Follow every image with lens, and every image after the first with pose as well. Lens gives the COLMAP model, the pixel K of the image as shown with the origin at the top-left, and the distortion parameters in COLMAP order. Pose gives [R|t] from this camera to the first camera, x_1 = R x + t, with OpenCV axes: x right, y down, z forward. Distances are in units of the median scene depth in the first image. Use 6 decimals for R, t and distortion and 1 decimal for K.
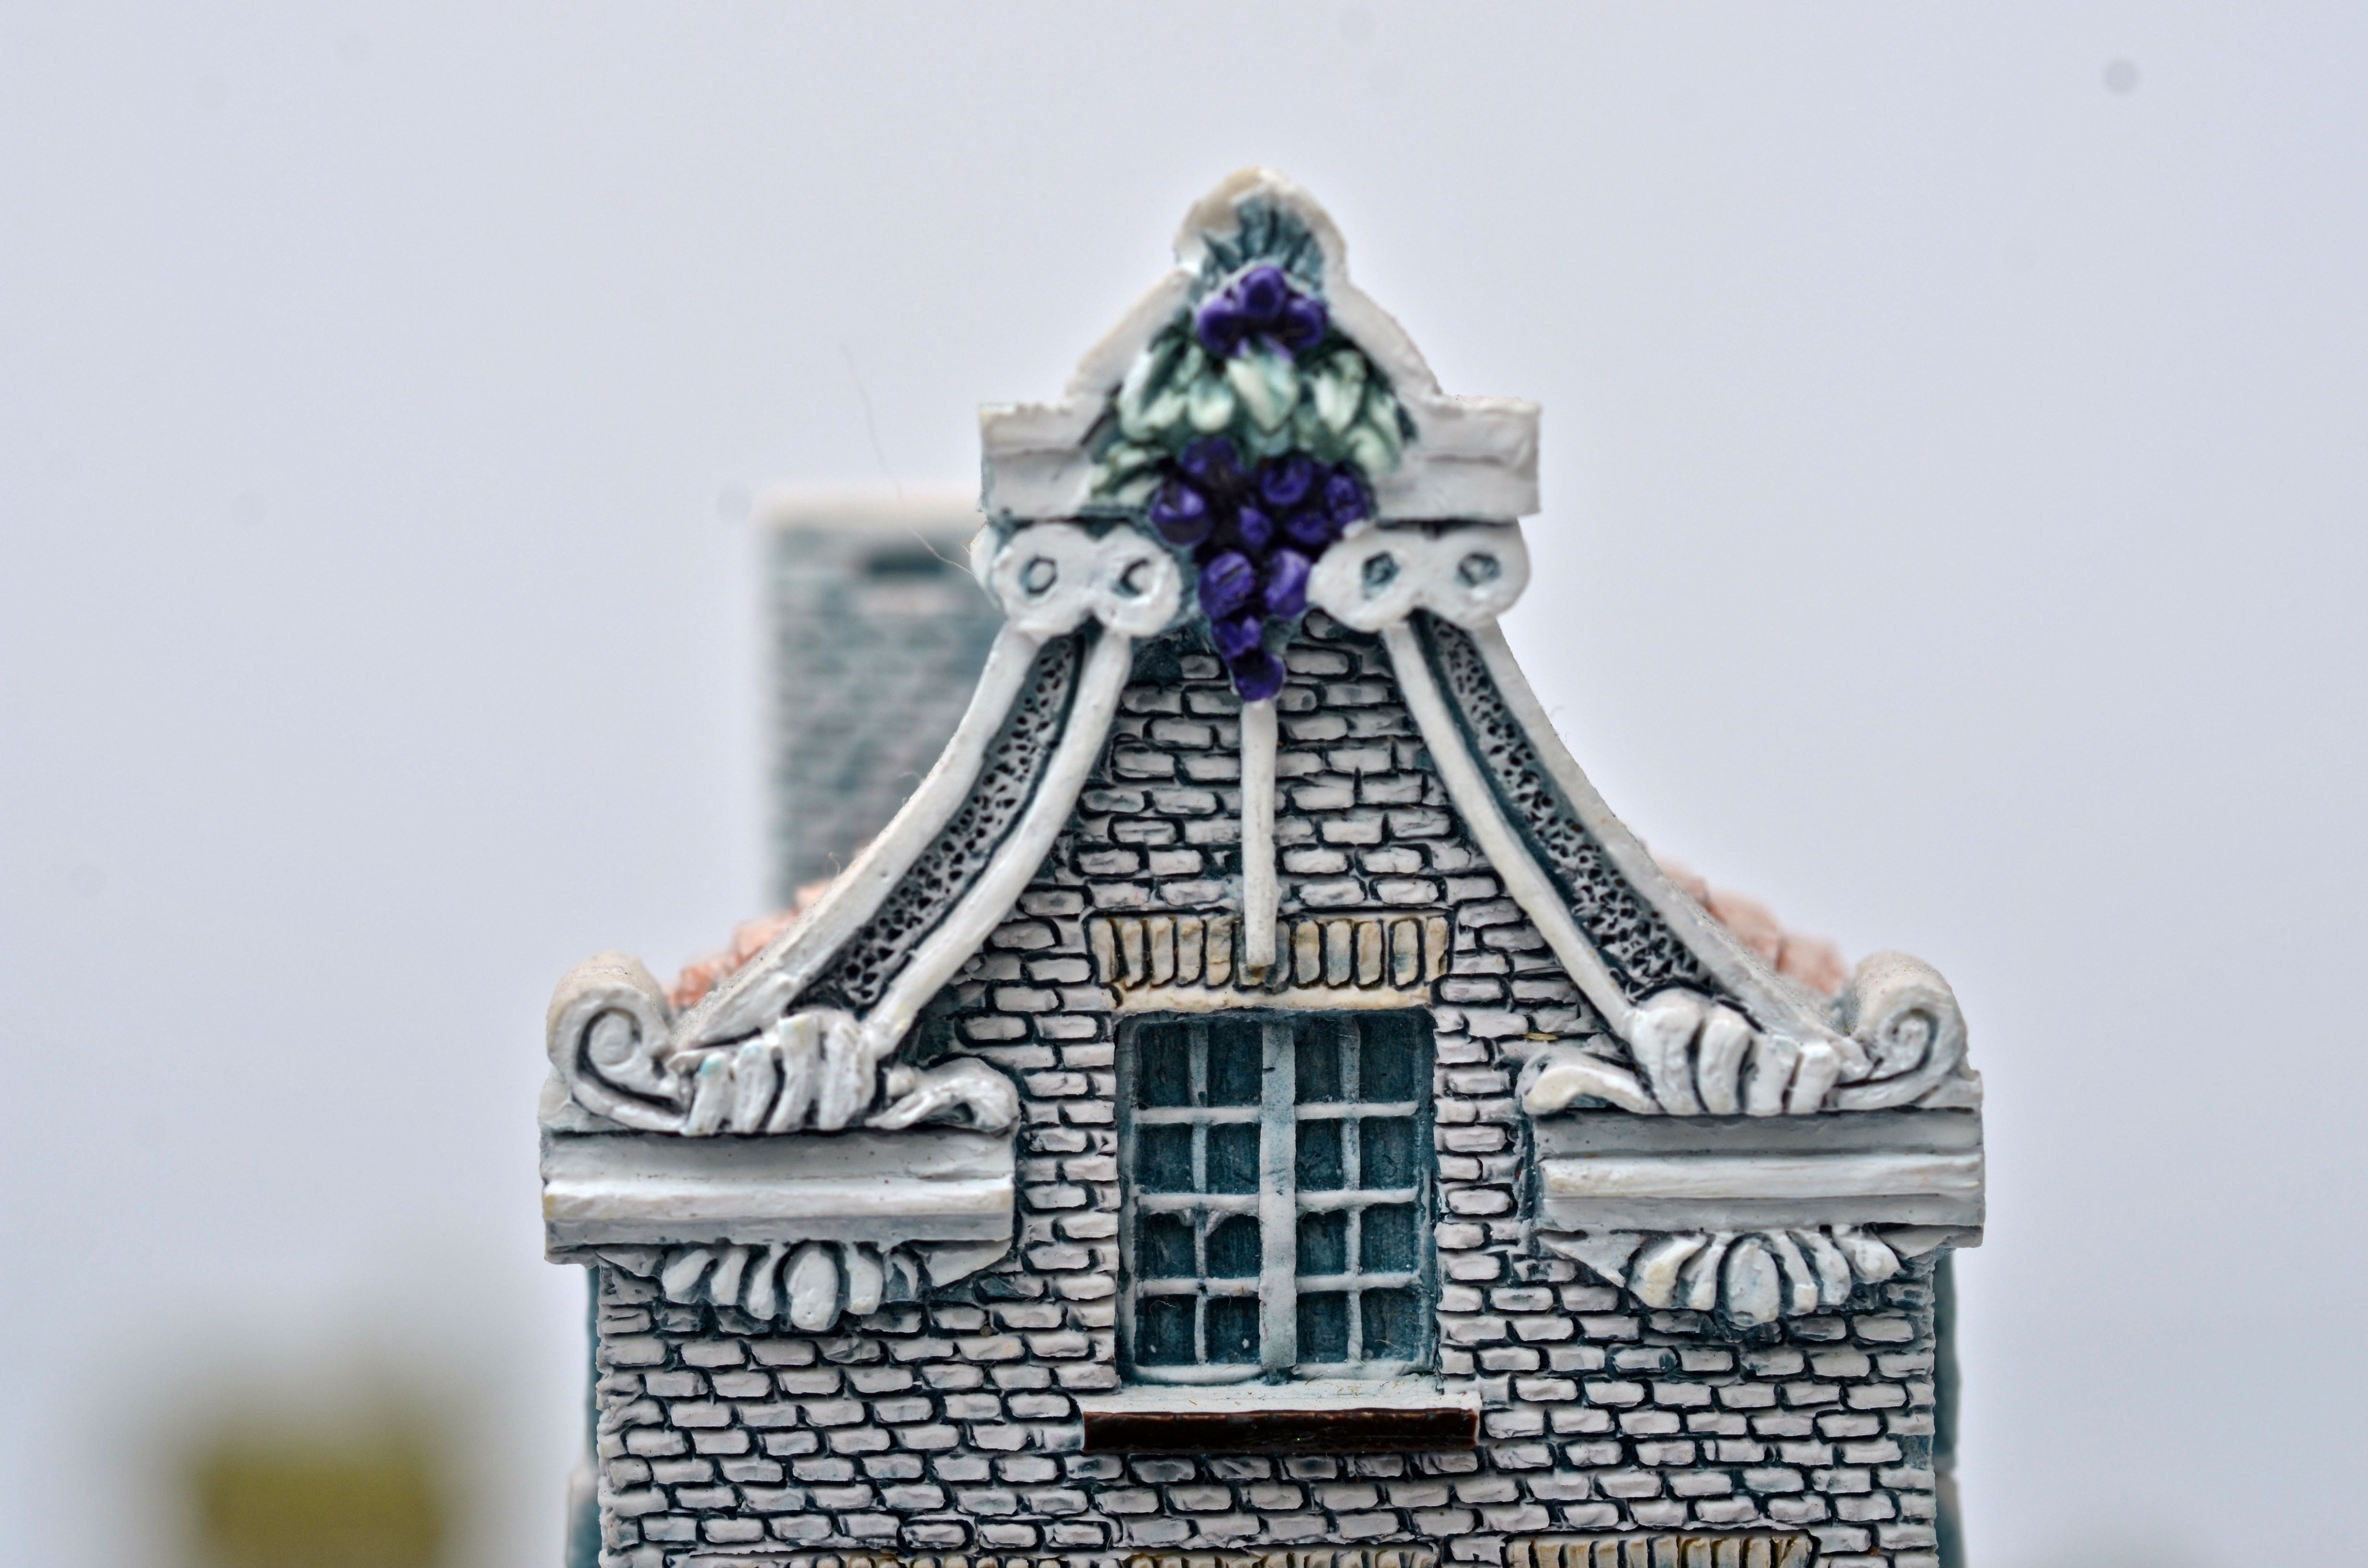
lens RADIAL K [[5712.8, 0, 1184.9], [0, 5712.8, 781.8], [0, 0, 1]] dist [-0.088096, 0.000000]
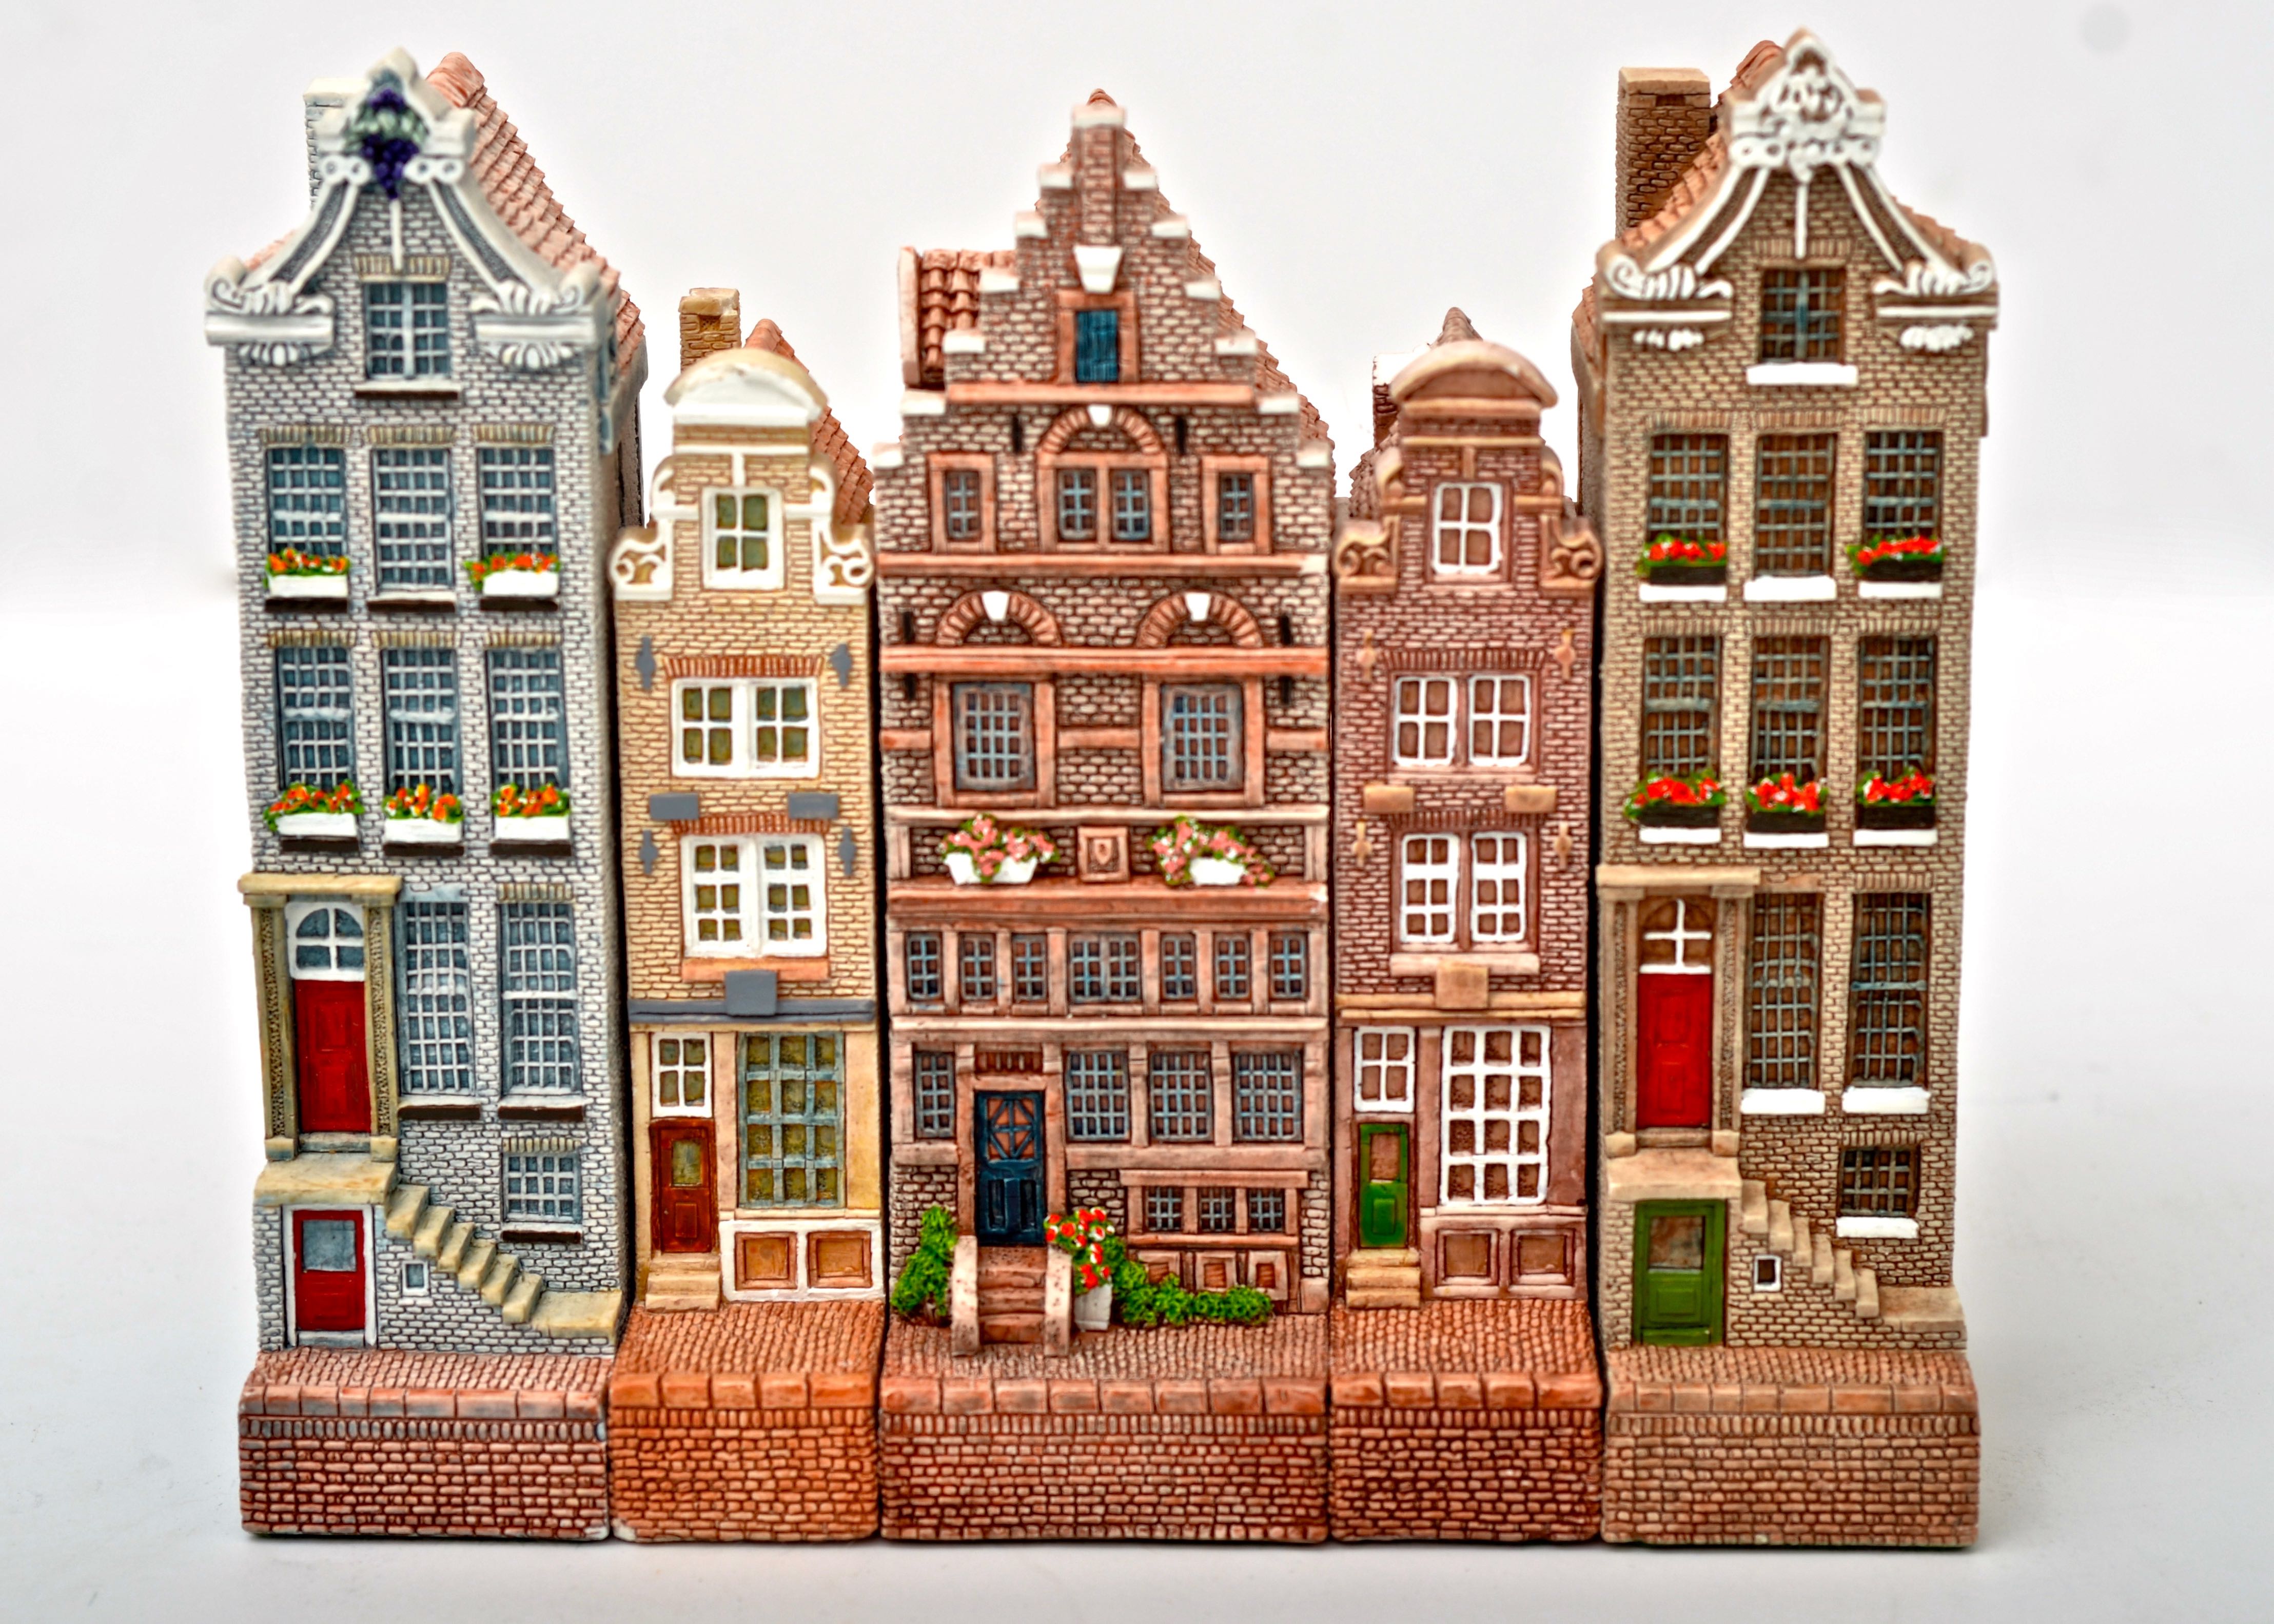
lens RADIAL K [[6423.9, 0, 1125.5], [0, 6423.9, 817.0], [0, 0, 1]] dist [0.136015, 0.000000]
pose [[0.995989, 0.026828, -0.085354, 0.847486], [-0.004784, 0.968589, 0.248621, -0.663730], [0.089343, -0.247216, 0.964833, -3.065681]]
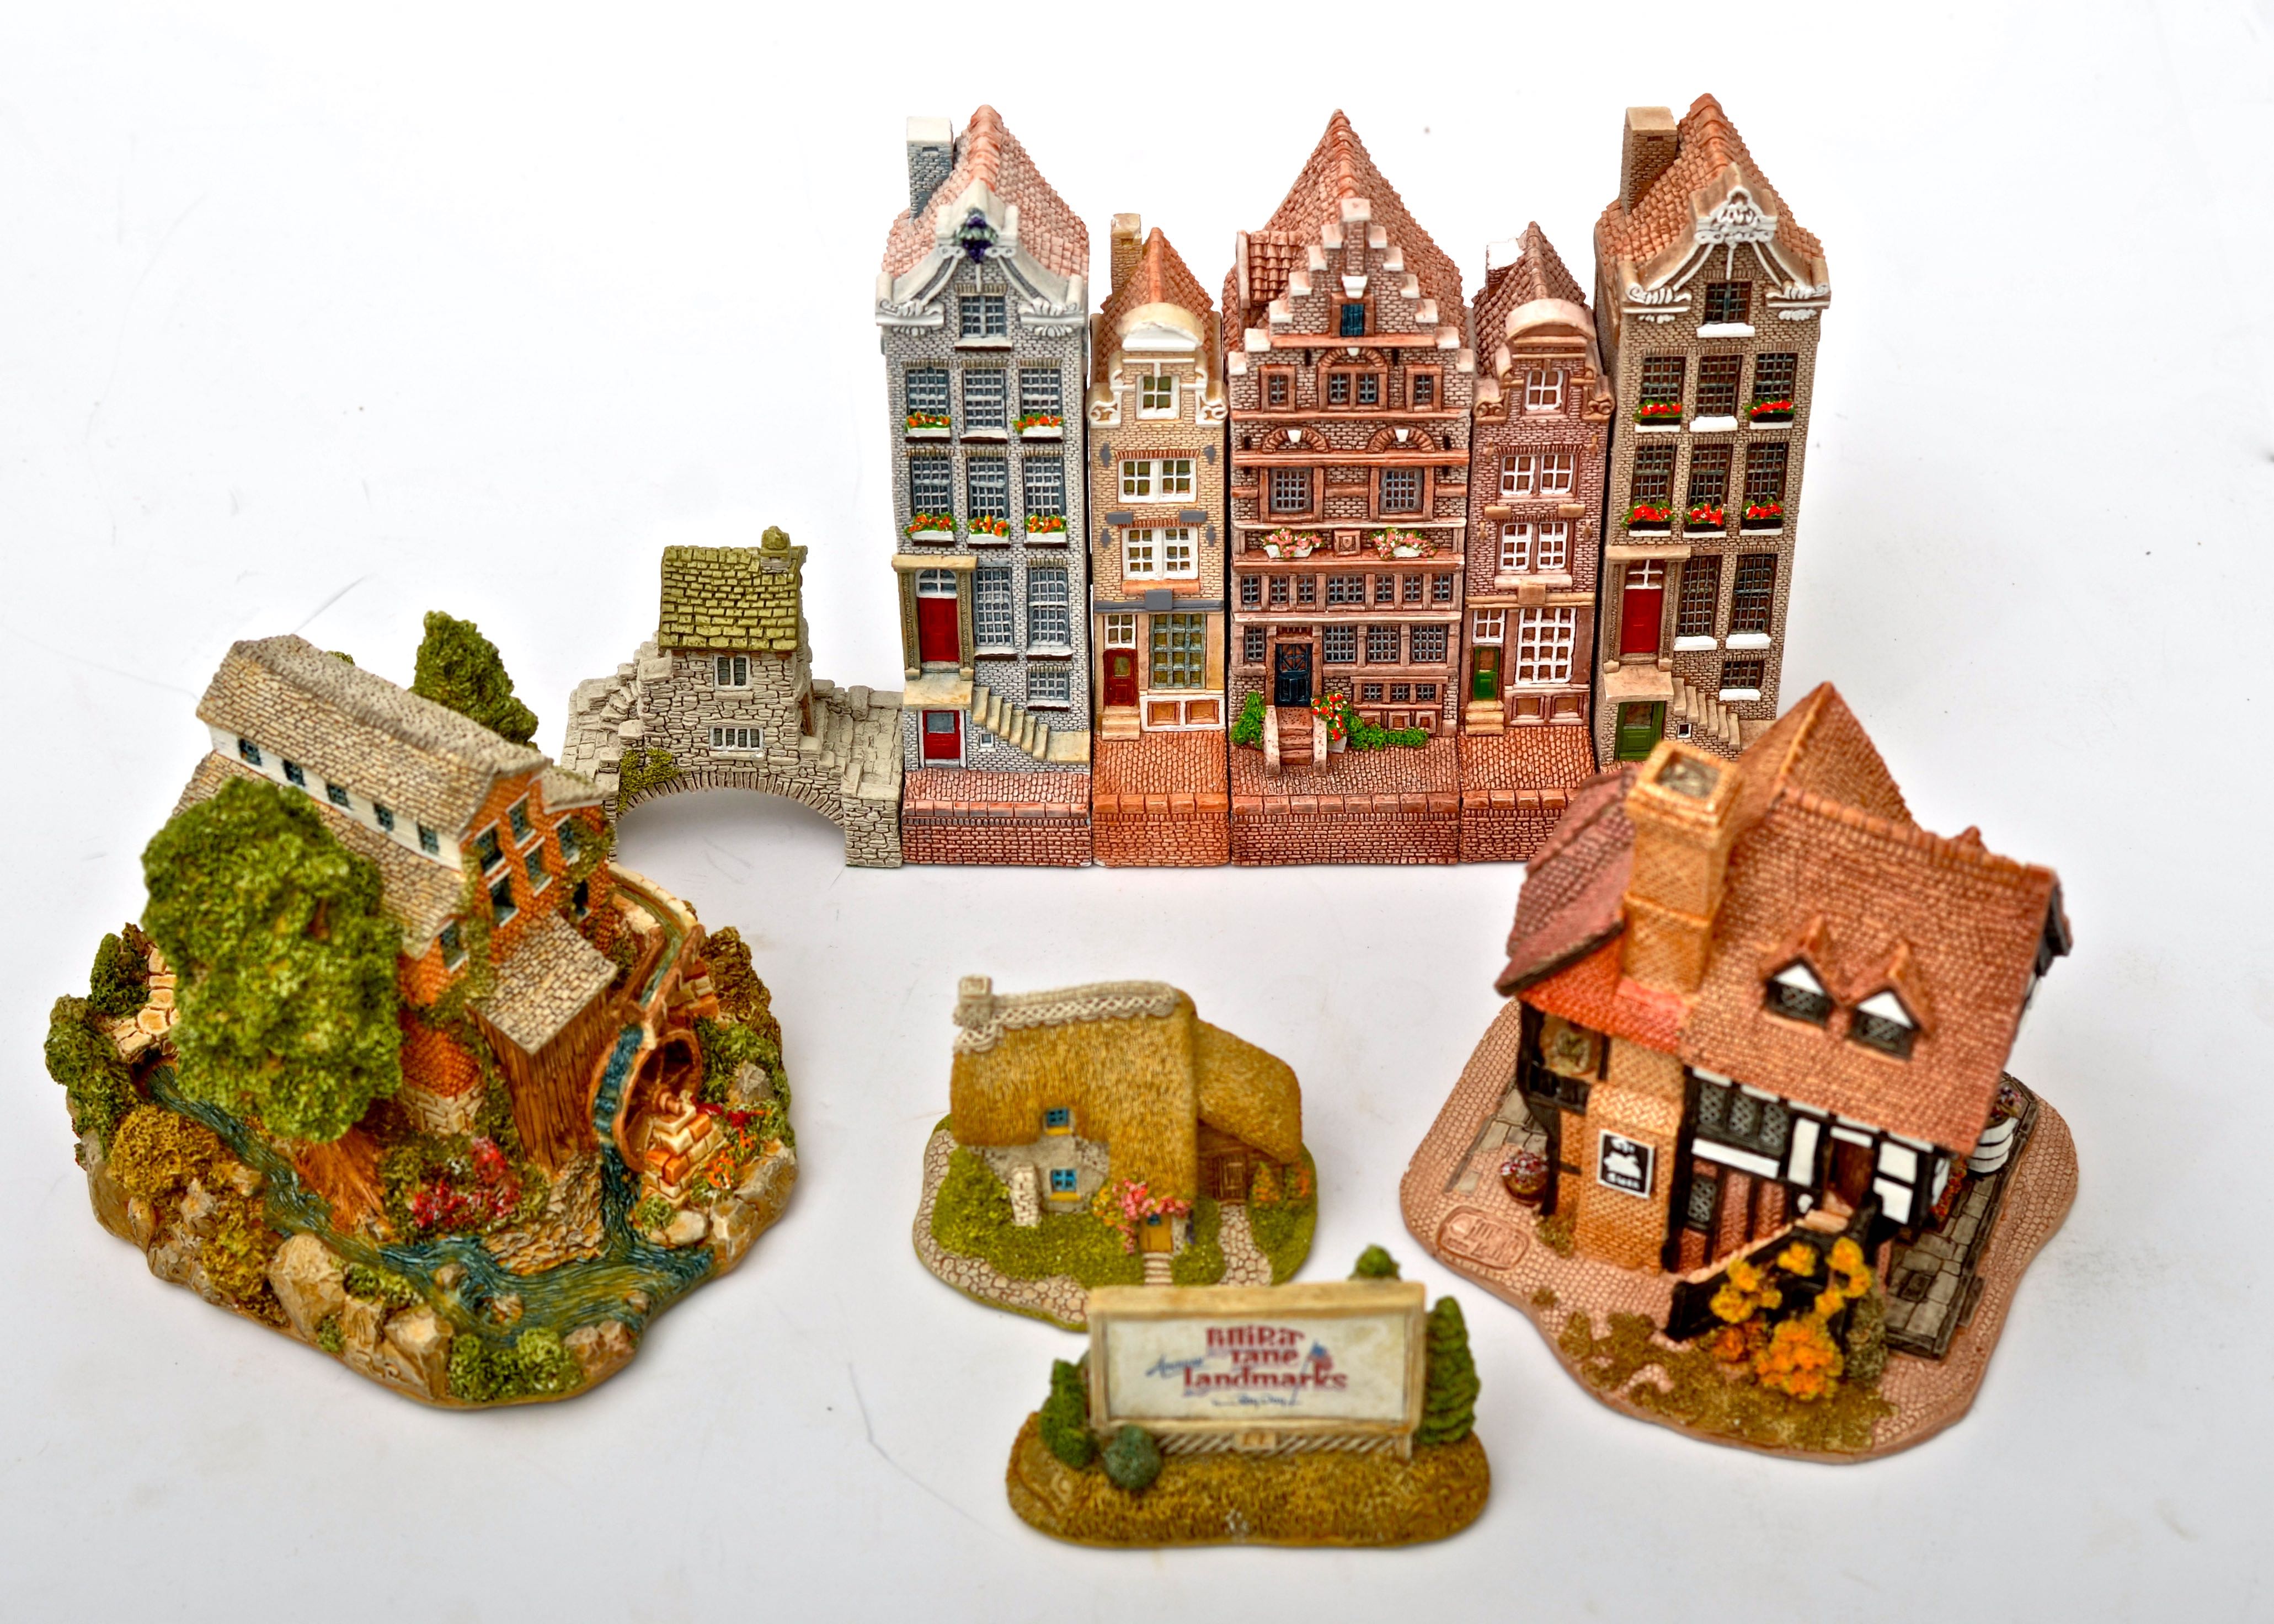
lens RADIAL K [[4866.7, 0, 1143.8], [0, 4866.7, 810.3], [0, 0, 1]] dist [-0.100265, 0.000000]
pose [[0.999023, 0.034369, -0.027795, 0.396239], [-0.007708, 0.754657, 0.656074, -3.342738], [0.043525, -0.655219, 0.754184, -3.818547]]
